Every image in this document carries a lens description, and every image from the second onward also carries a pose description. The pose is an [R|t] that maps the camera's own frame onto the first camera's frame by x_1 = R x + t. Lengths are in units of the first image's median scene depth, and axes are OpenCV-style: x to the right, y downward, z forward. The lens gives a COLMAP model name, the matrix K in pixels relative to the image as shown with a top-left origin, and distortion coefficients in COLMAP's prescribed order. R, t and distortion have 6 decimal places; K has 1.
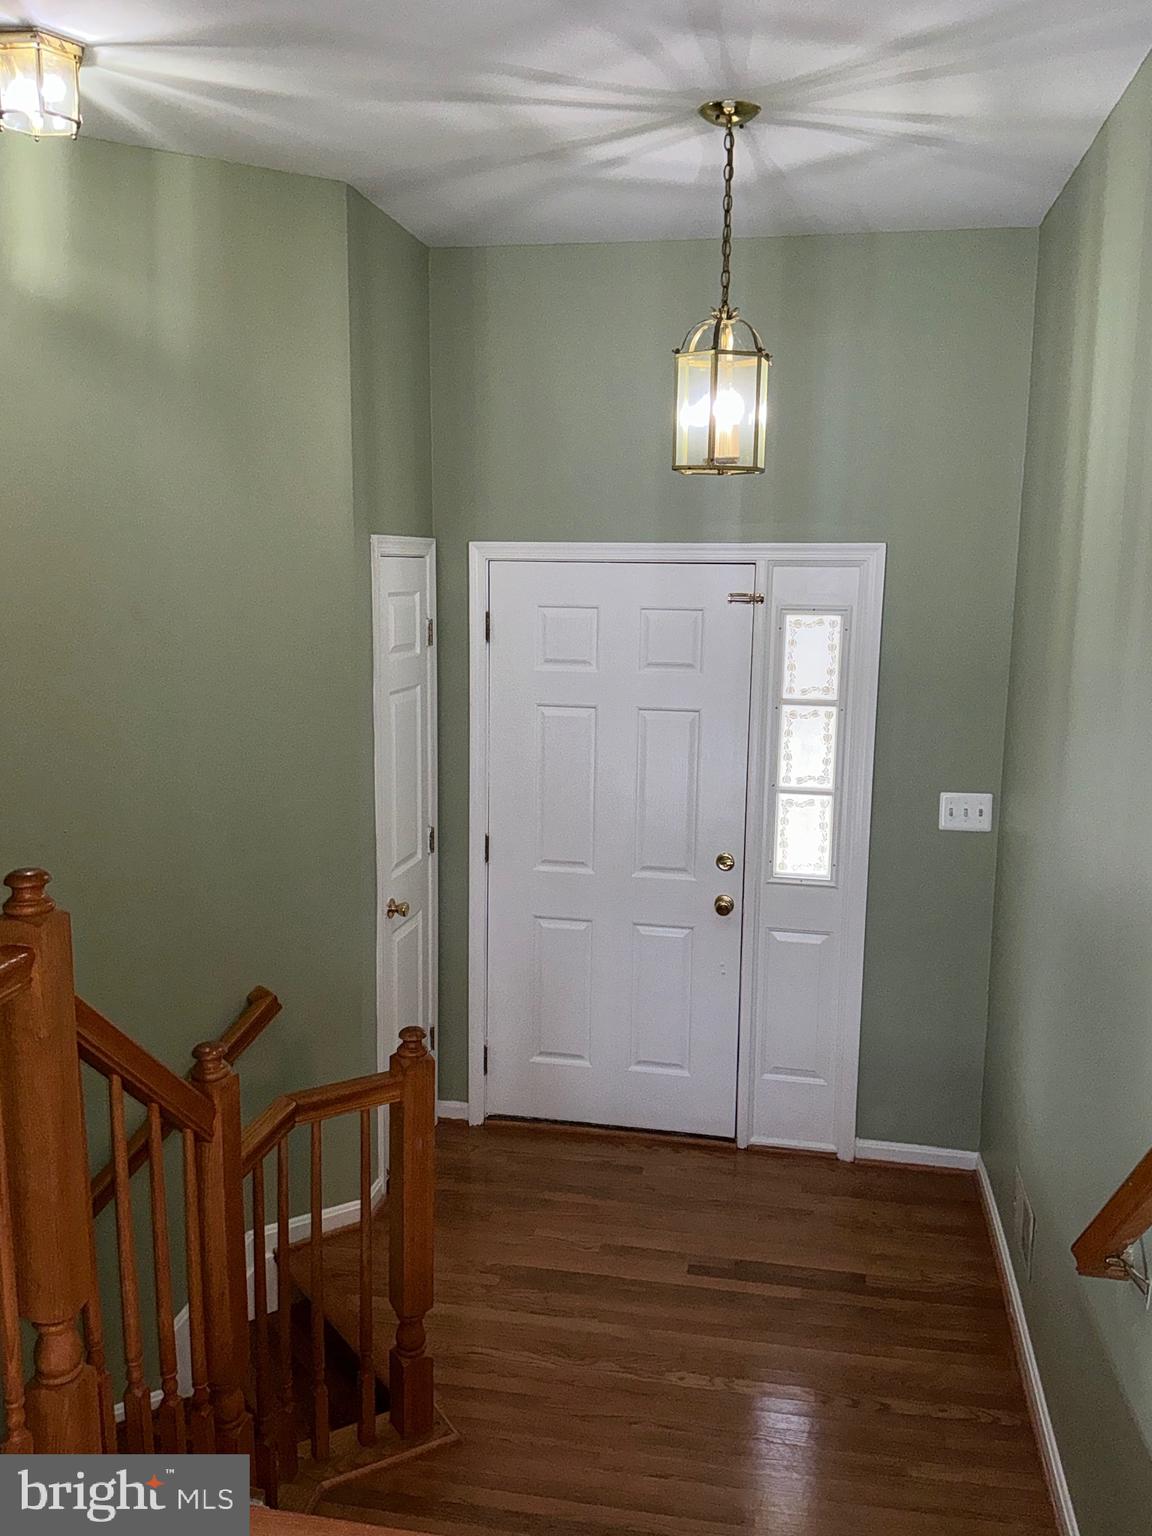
lens RADIAL K [[1292.8, 0, 577.3], [0, 1292.8, 775.8], [0, 0, 1]] dist [0.129564, -0.254632]
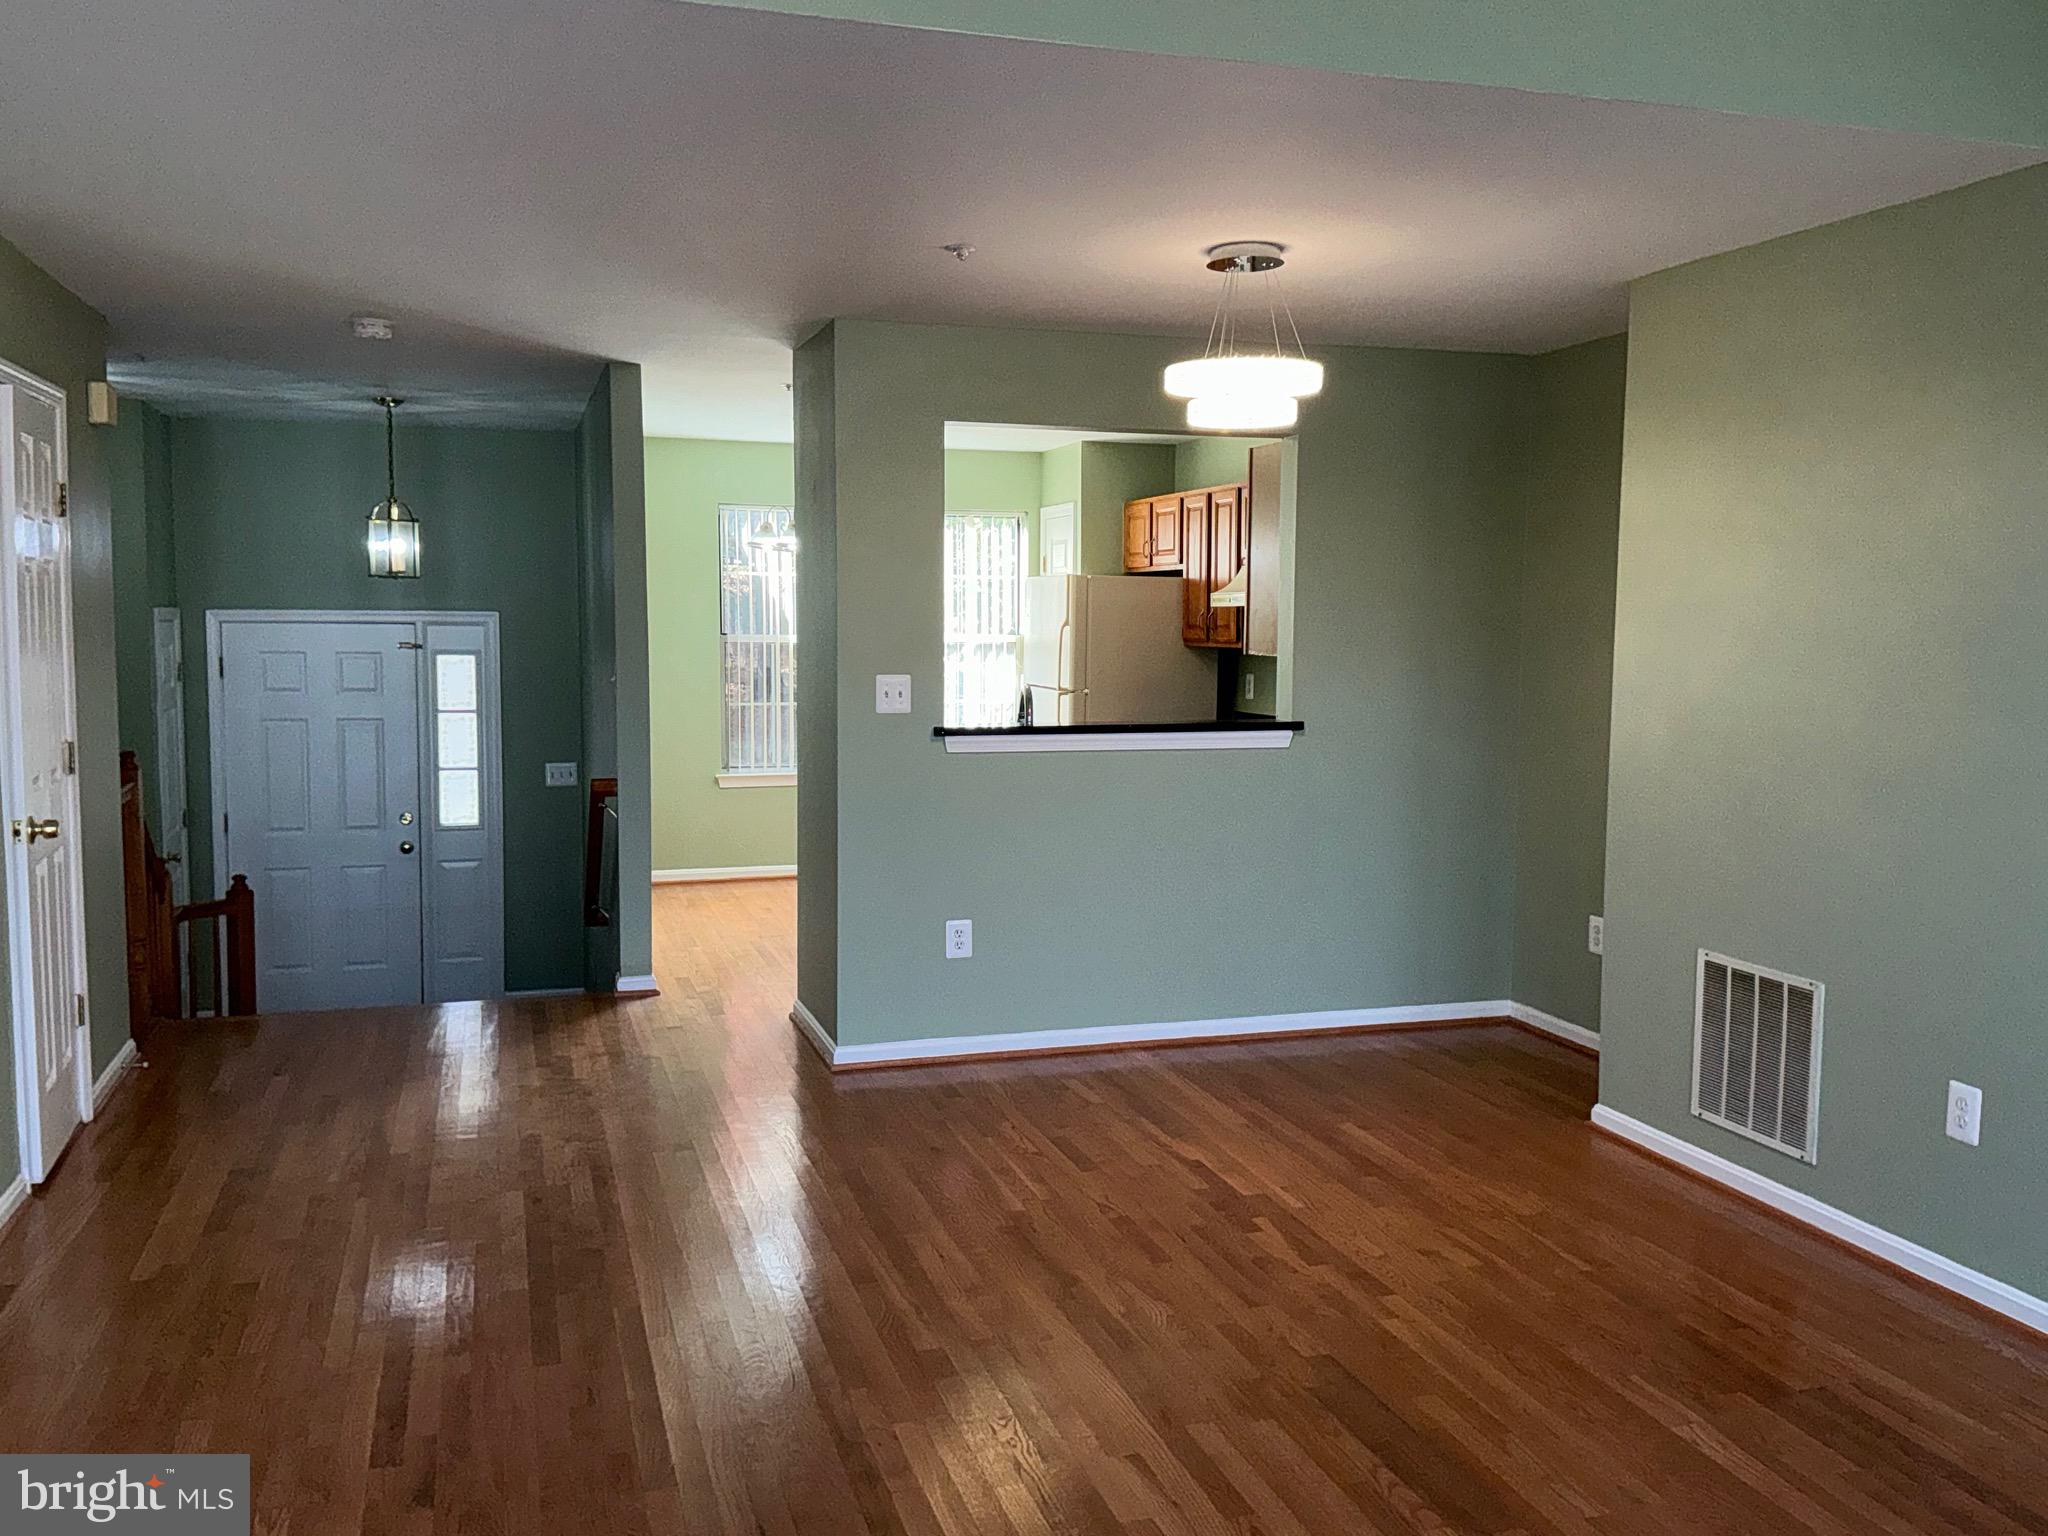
lens RADIAL K [[1723.7, 0, 1035.5], [0, 1723.7, 759.2], [0, 0, 1]] dist [0.129564, -0.254632]
pose [[0.885700, -0.044233, 0.462145, -0.182716], [0.080495, 0.995005, -0.059033, 0.186147], [-0.457226, 0.089486, 0.884837, -1.205991]]
